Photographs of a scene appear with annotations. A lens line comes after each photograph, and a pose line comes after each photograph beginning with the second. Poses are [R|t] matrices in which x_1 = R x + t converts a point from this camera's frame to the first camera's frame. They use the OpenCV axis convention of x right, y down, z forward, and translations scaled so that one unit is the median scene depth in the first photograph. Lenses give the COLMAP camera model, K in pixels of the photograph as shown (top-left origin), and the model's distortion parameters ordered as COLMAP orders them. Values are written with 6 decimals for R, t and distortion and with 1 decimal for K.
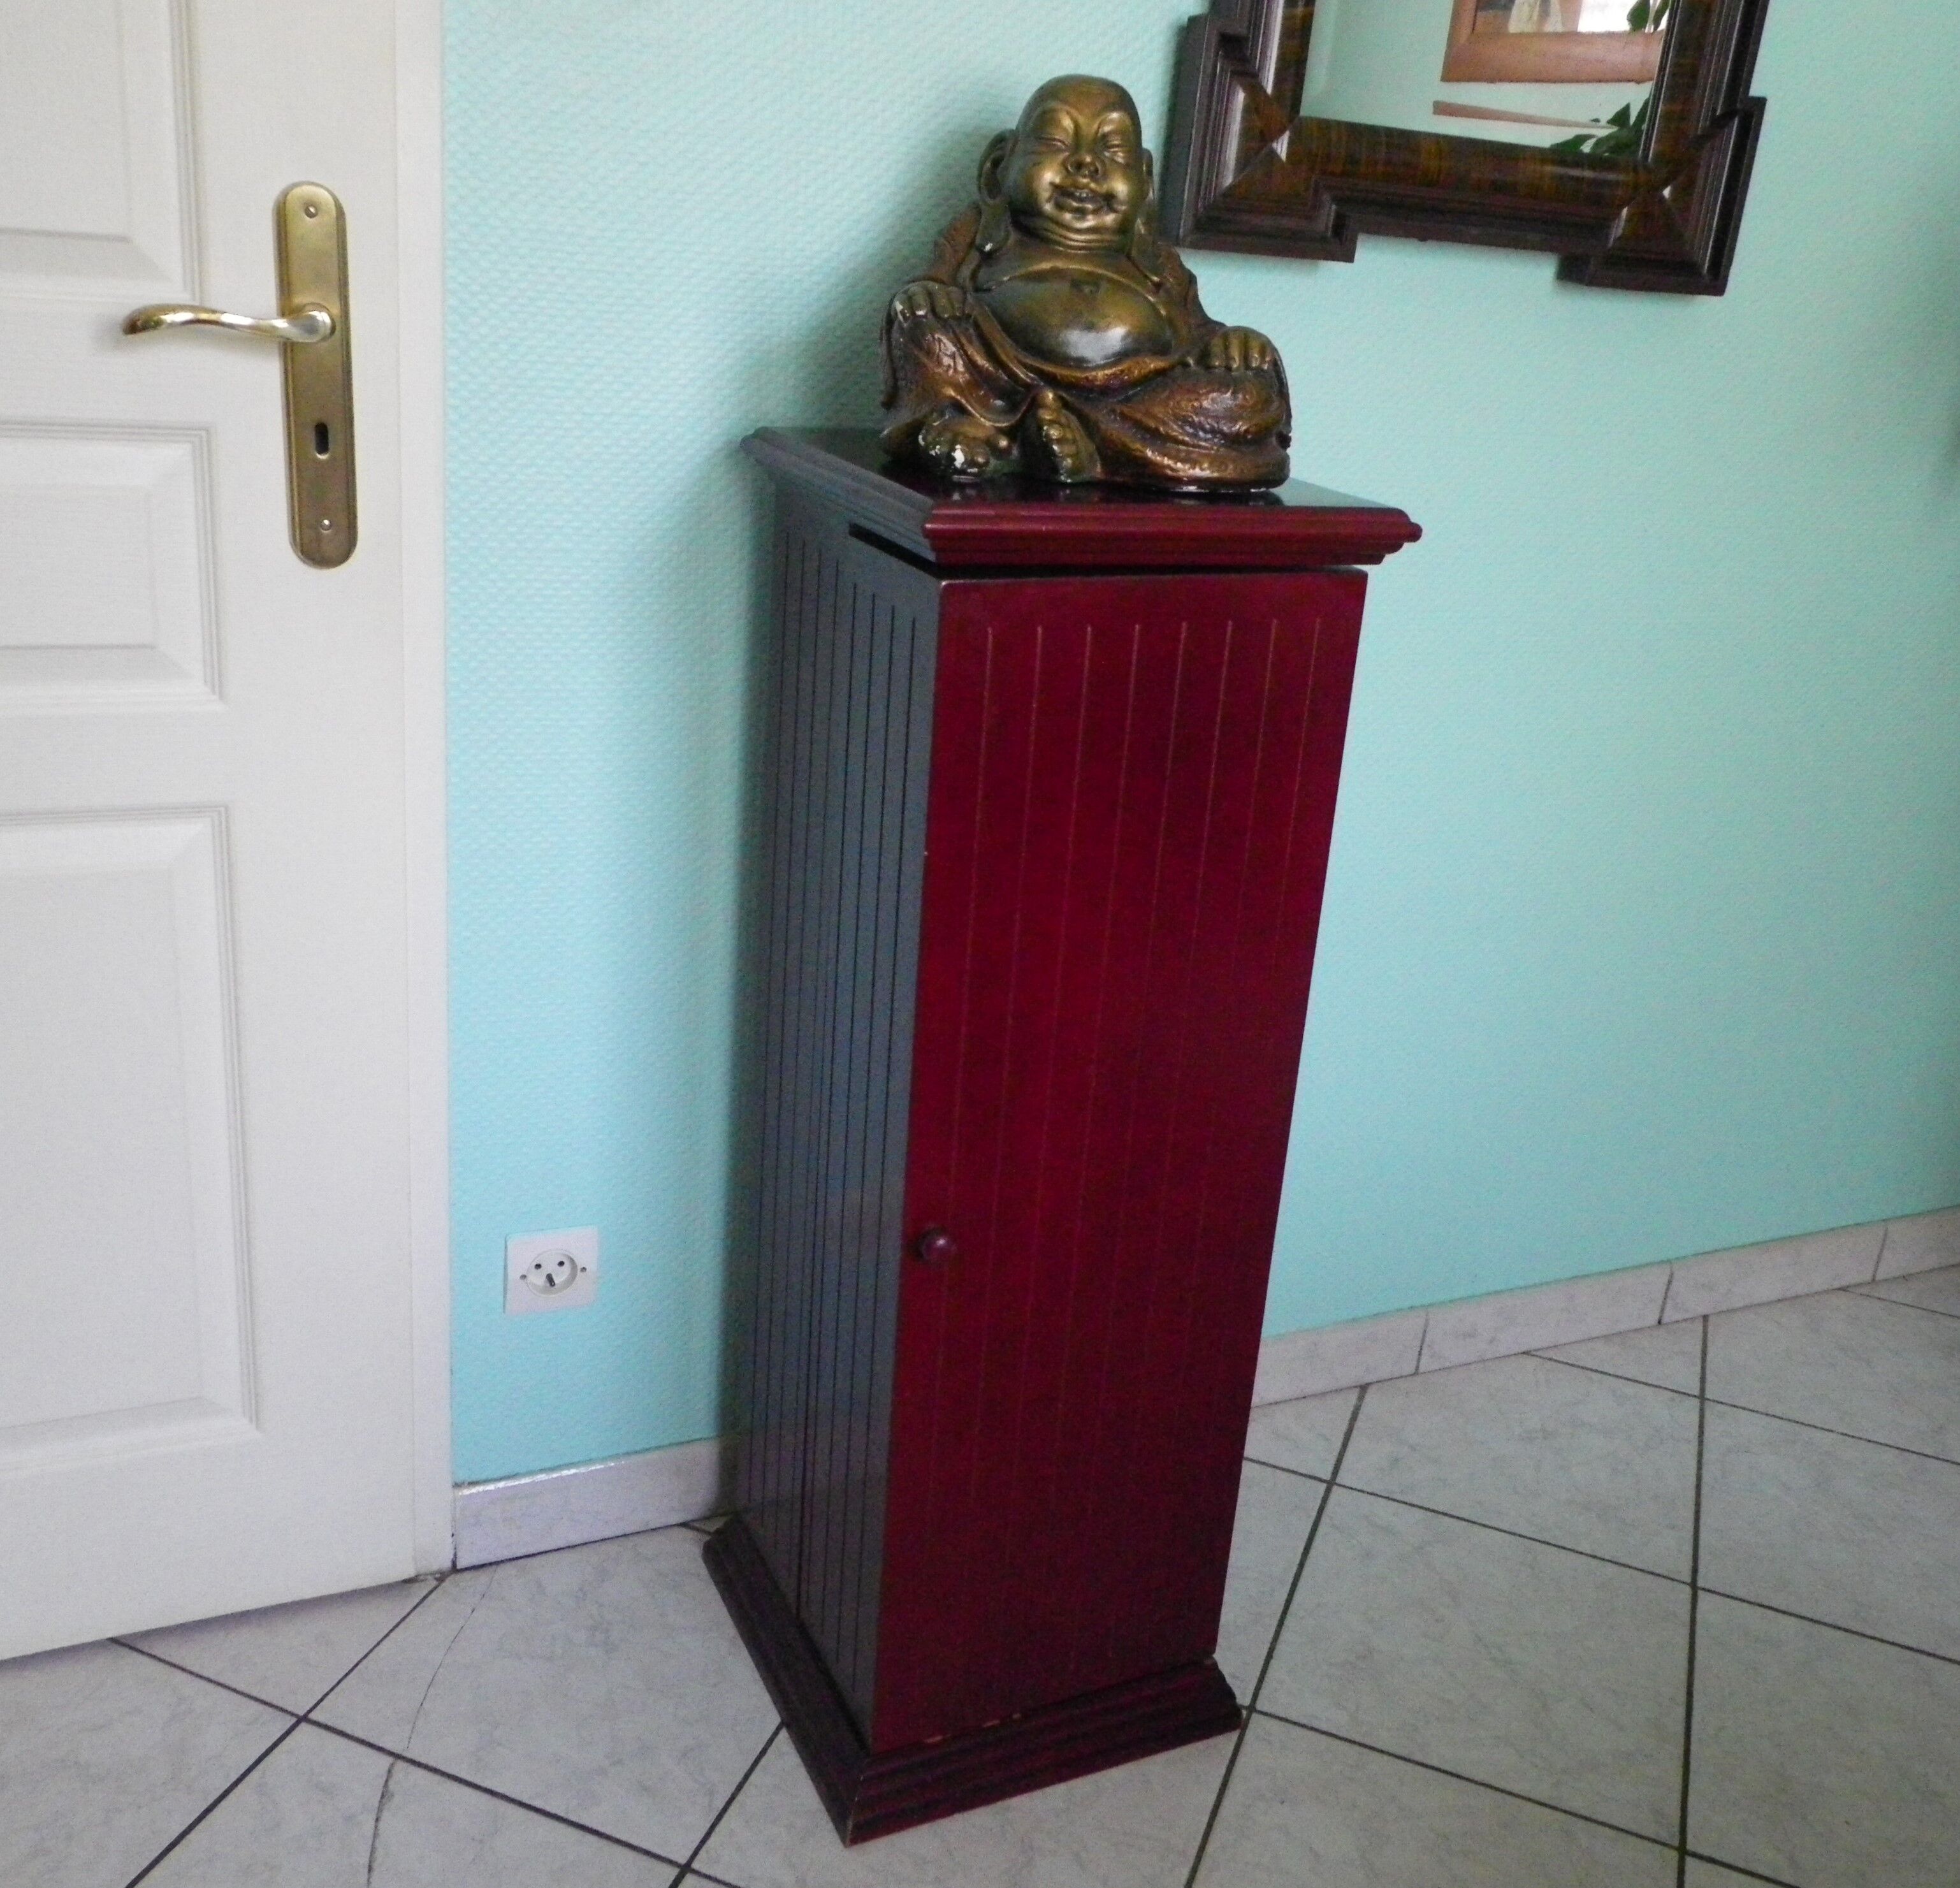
lens RADIAL K [[1943.3, 0, 980.0], [0, 1943.3, 944.0], [0, 0, 1]] dist [0.004197, 0.024967]
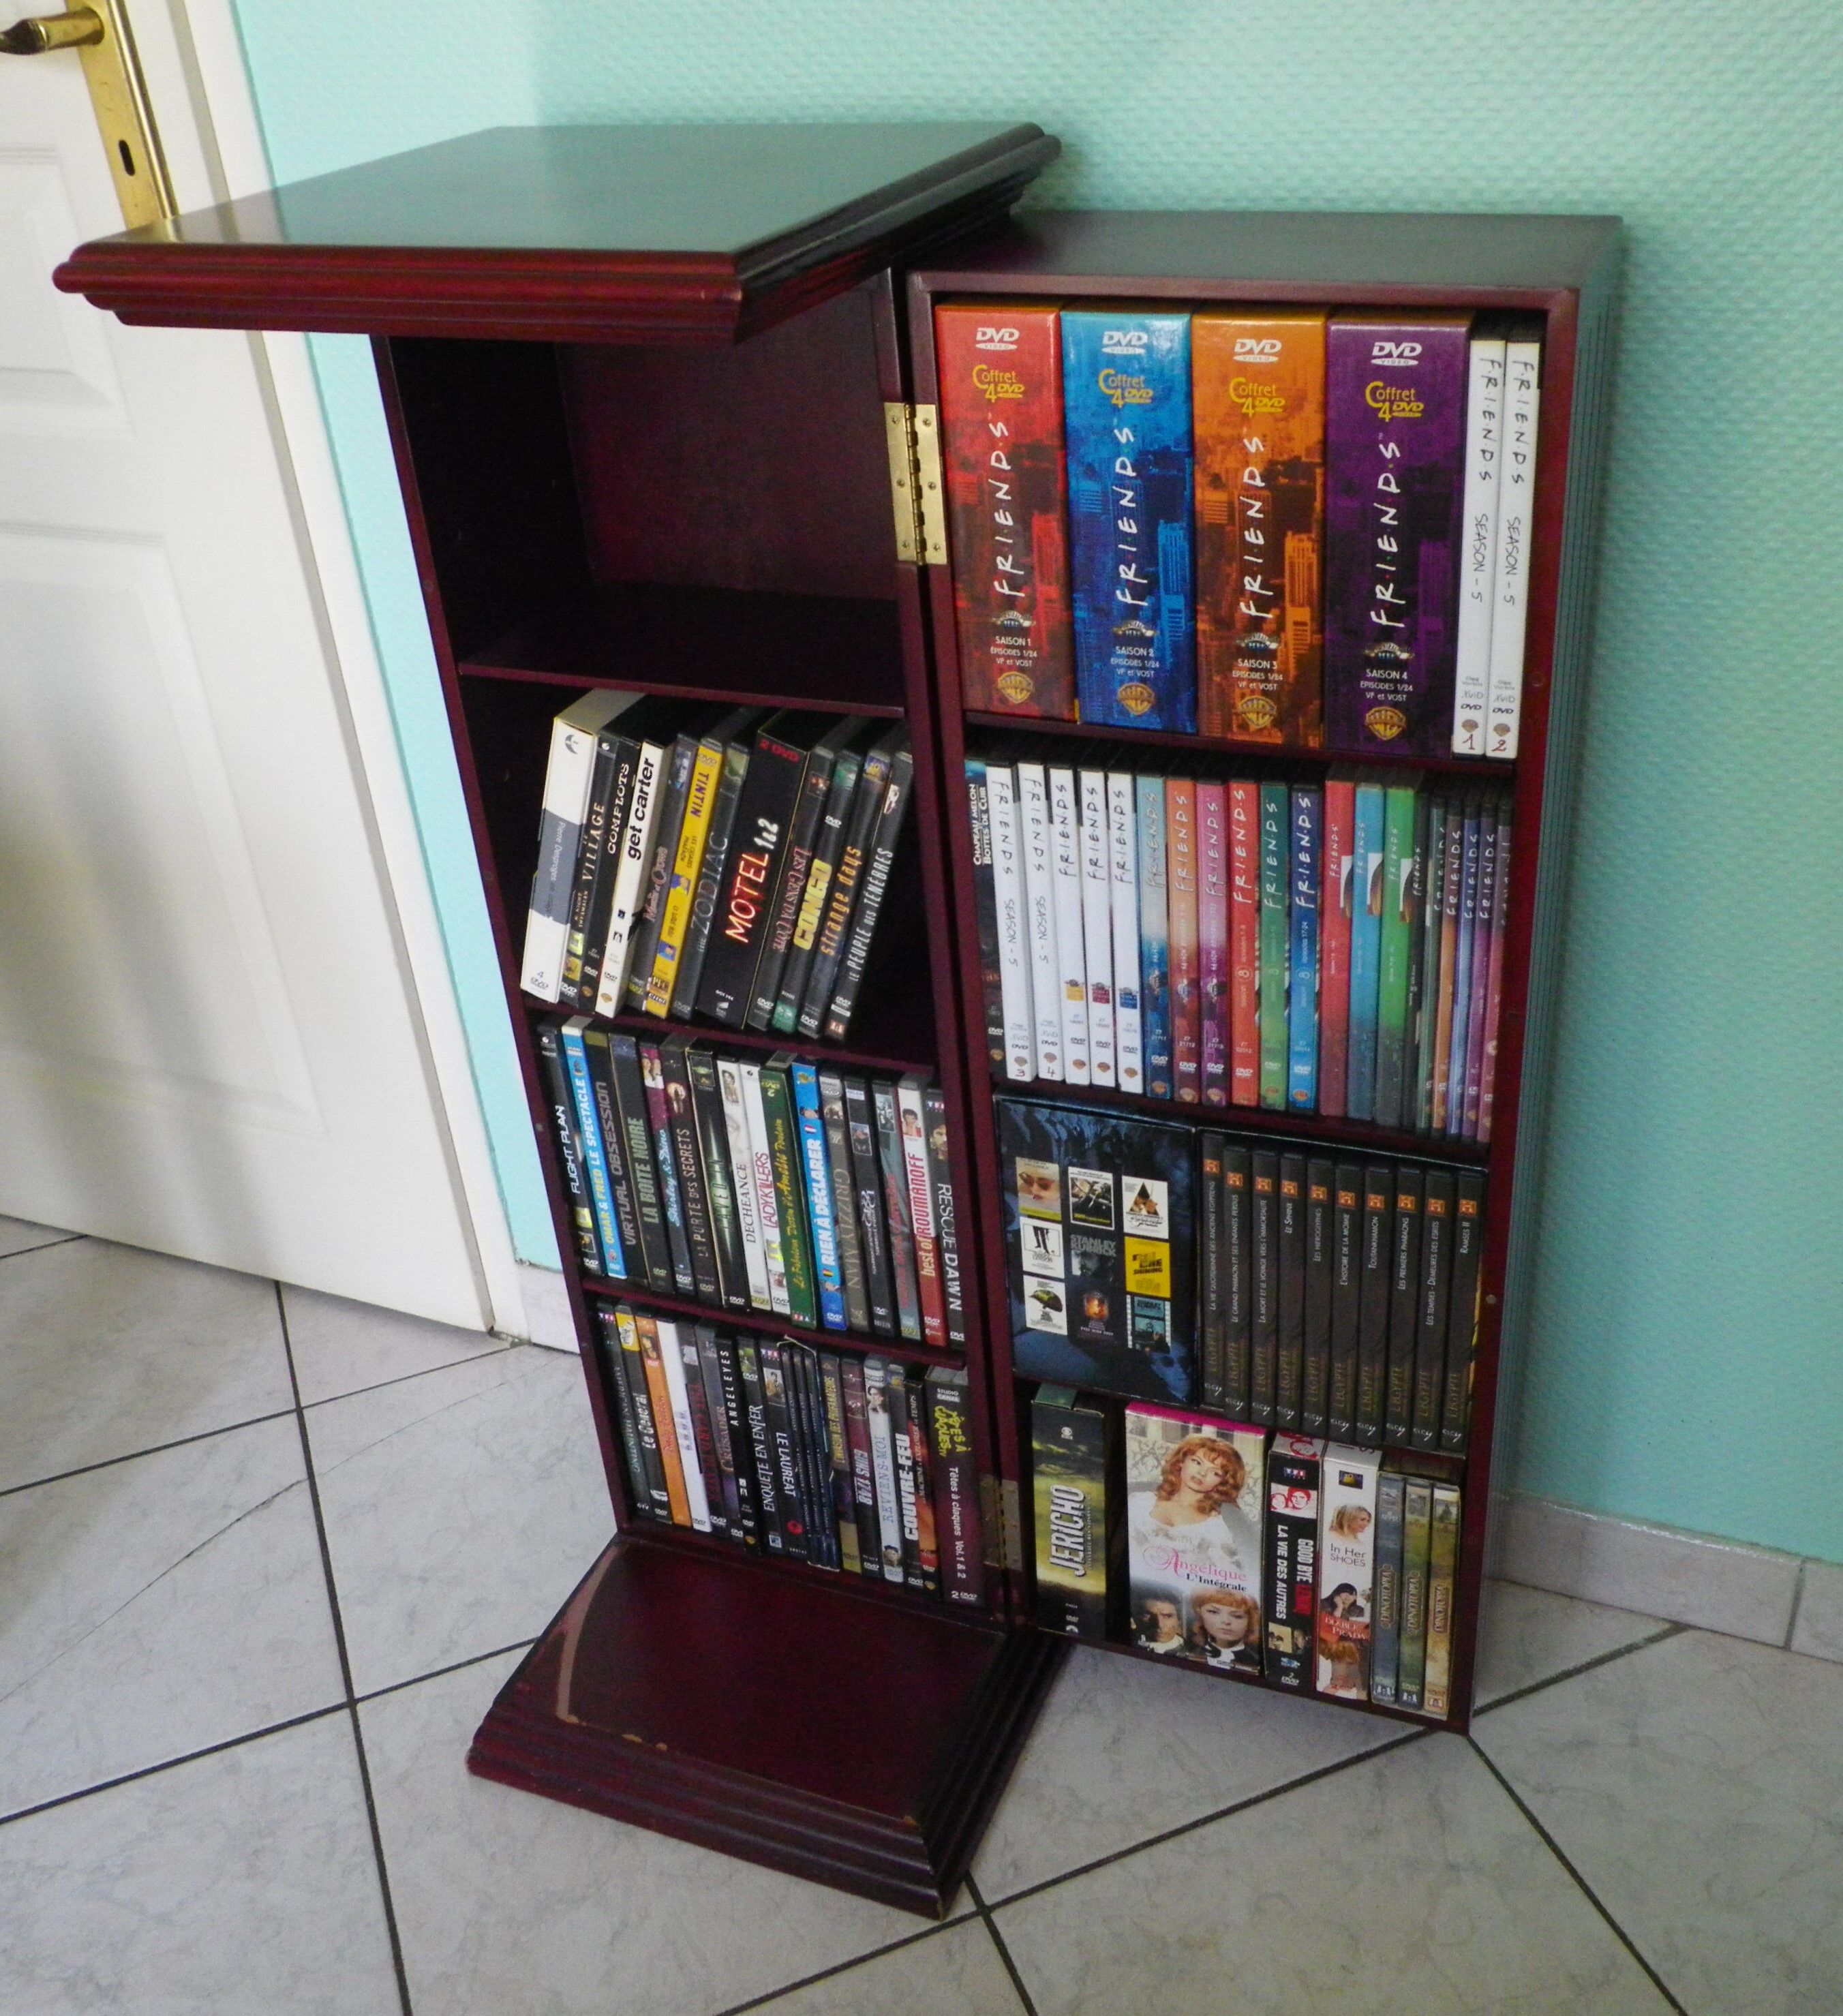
lens RADIAL K [[2076.3, 0, 986.7], [0, 2076.3, 988.7], [0, 0, 1]] dist [-0.002271, -0.010412]
pose [[0.678442, 0.260266, -0.687006, 0.586045], [-0.149435, 0.964483, 0.217813, -0.119528], [0.719295, -0.045110, 0.693239, 0.459328]]
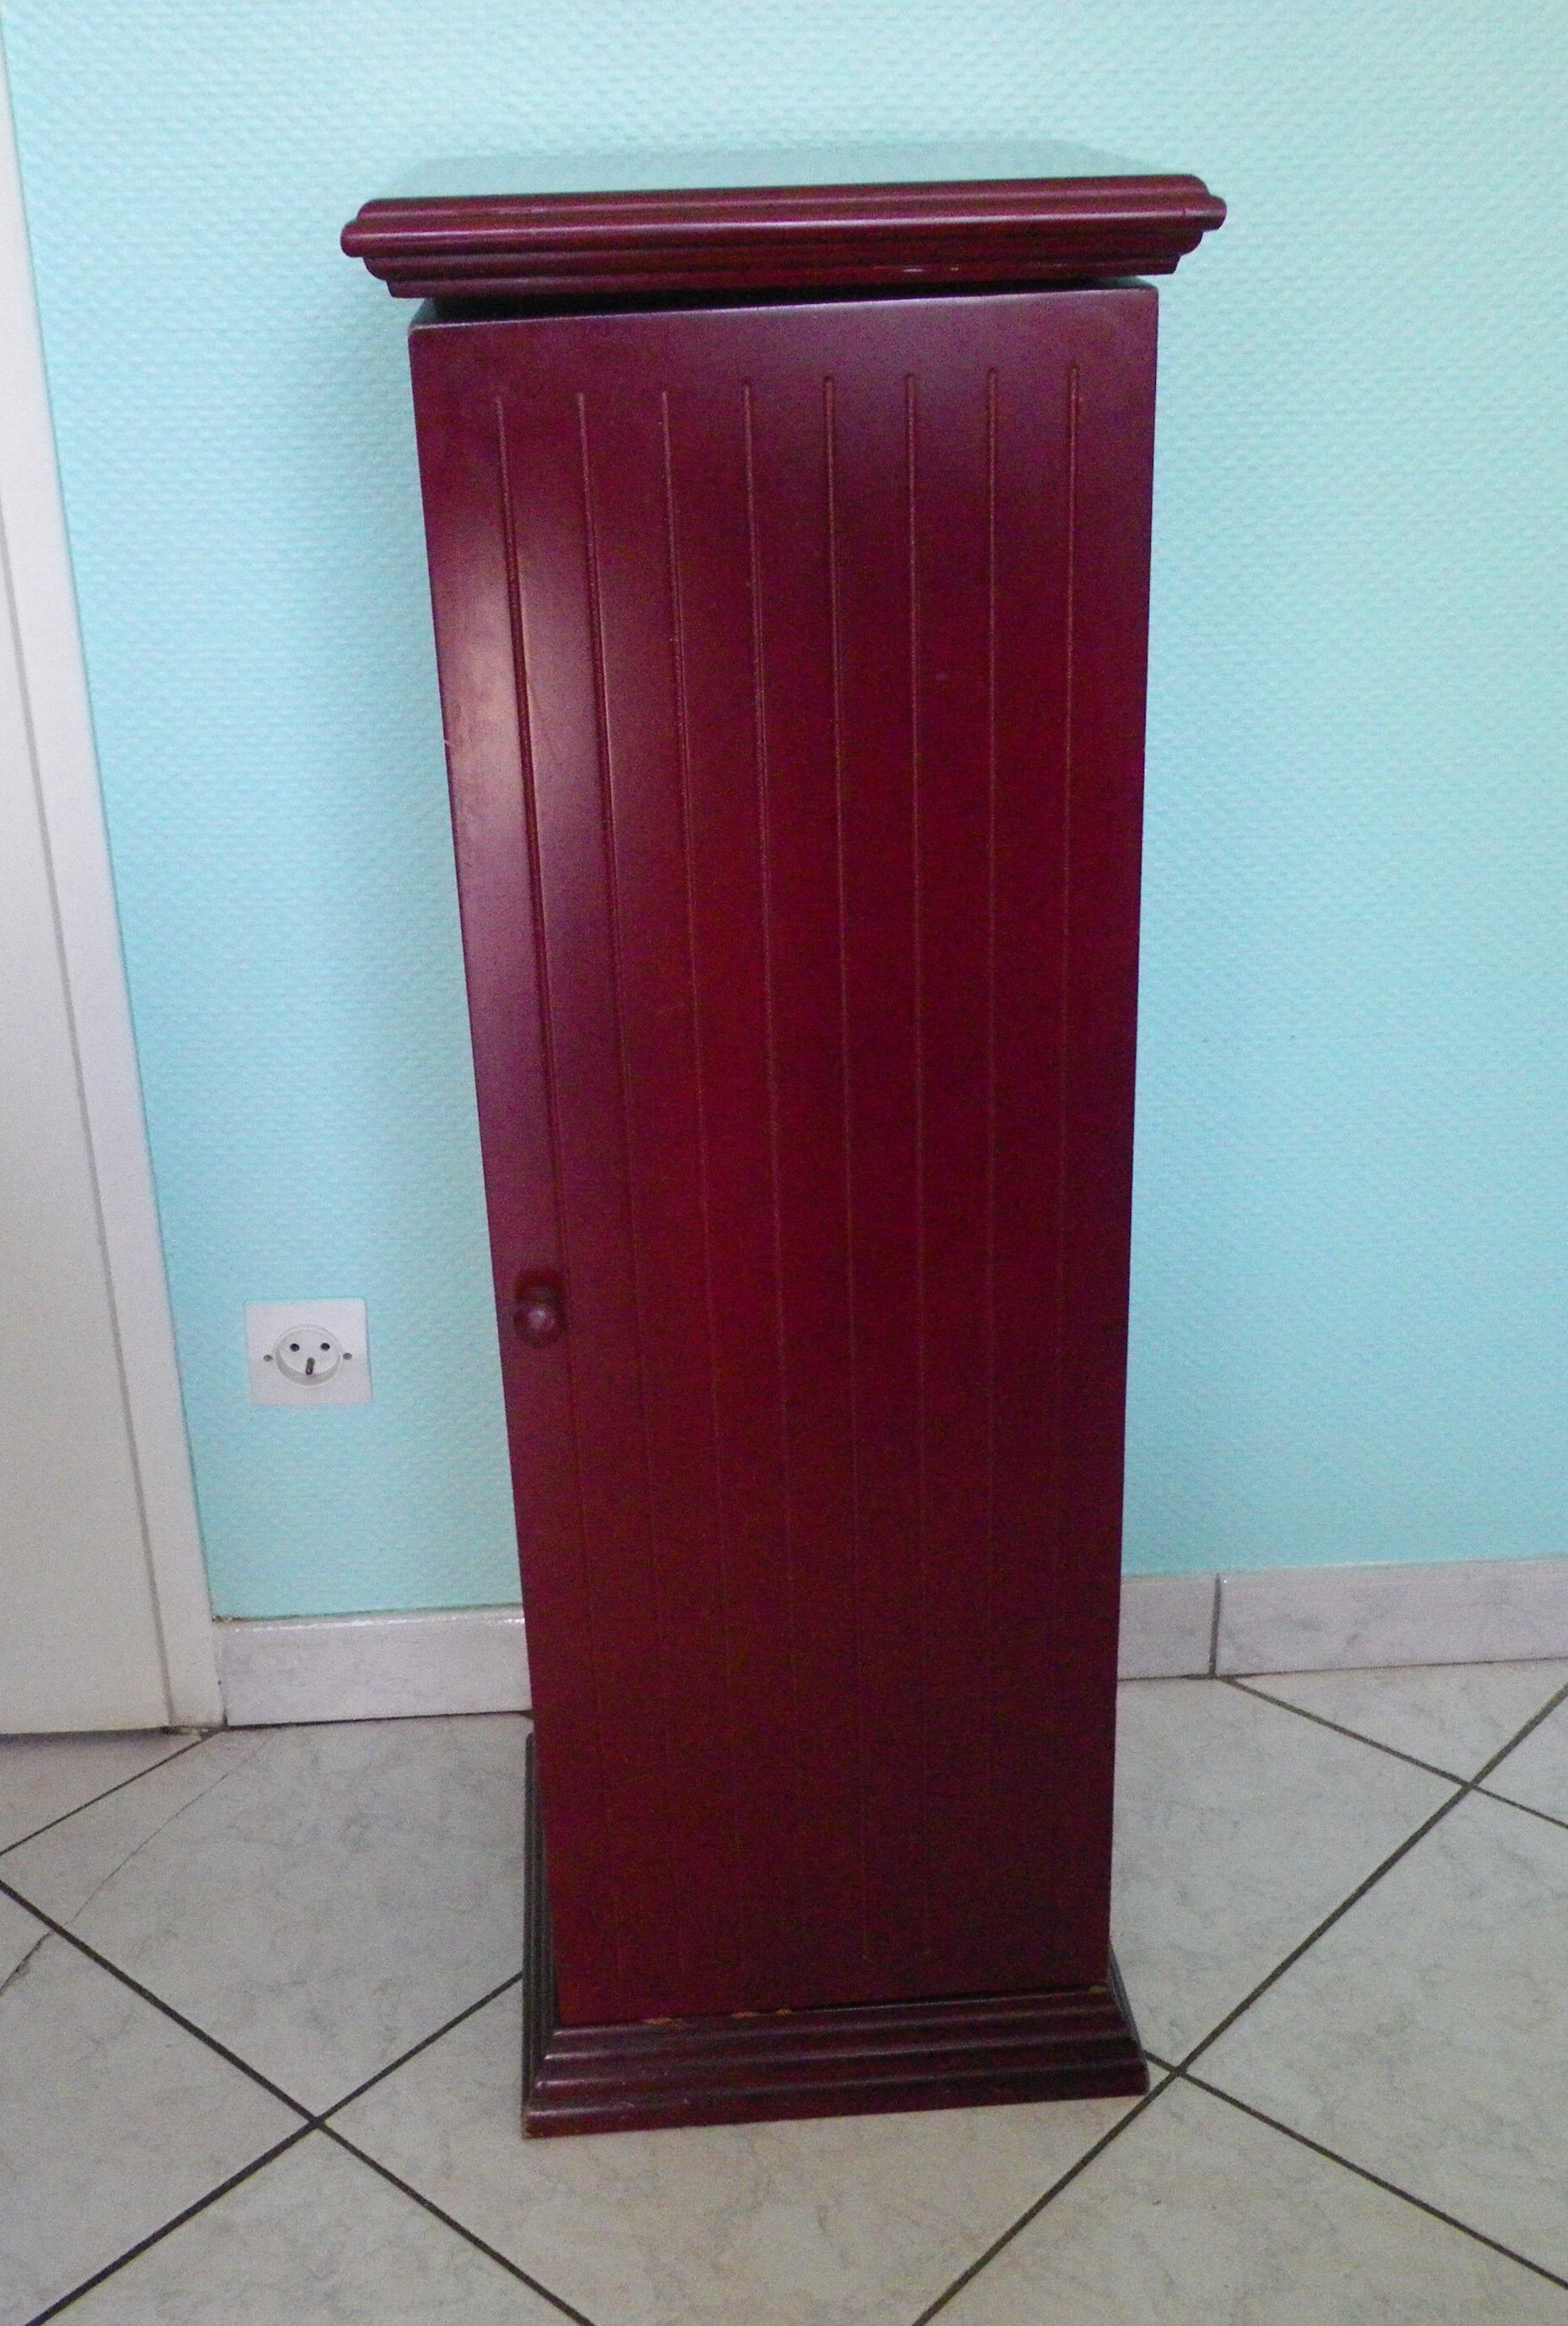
lens RADIAL K [[2569.6, 0, 745.6], [0, 2569.6, 1263.8], [0, 0, 1]] dist [-0.006461, 0.035224]
pose [[0.927975, 0.062059, -0.367438, 0.306805], [-0.034153, 0.996049, 0.081974, 0.044000], [0.371073, -0.063521, 0.926428, 0.130719]]
